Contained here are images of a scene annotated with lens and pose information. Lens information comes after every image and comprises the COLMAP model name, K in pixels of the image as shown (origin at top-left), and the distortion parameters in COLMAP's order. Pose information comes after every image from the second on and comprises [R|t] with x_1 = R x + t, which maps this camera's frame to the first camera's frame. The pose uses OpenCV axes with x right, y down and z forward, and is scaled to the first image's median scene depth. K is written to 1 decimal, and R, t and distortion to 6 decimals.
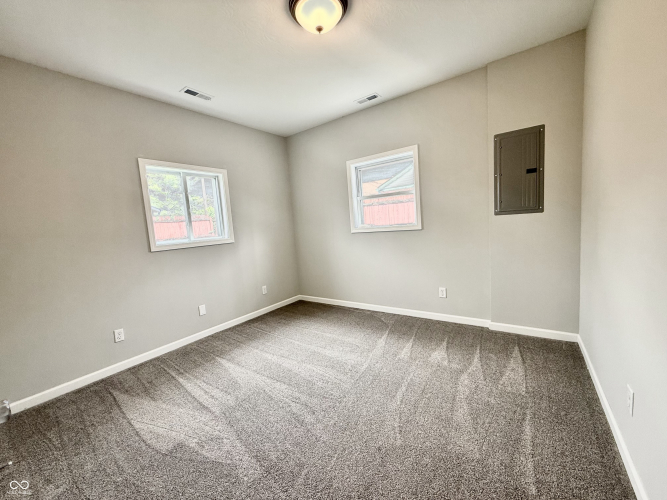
lens RADIAL K [[265.3, 0, 333.5], [0, 265.3, 250.0], [0, 0, 1]] dist [-0.000595, -0.000343]
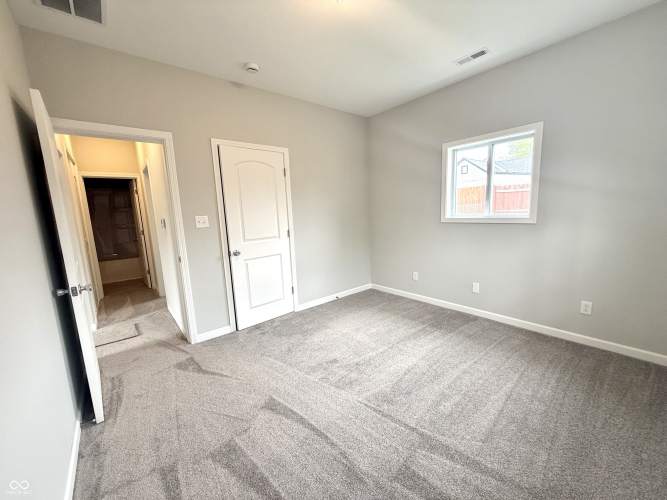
lens RADIAL K [[256.9, 0, 333.5], [0, 256.9, 250.0], [0, 0, 1]] dist [0.000044, -0.000040]
pose [[-0.234385, 0.219602, -0.947015, 0.566012], [-0.049341, 0.970209, 0.237193, -0.123784], [0.970891, 0.102321, -0.216567, 0.777588]]
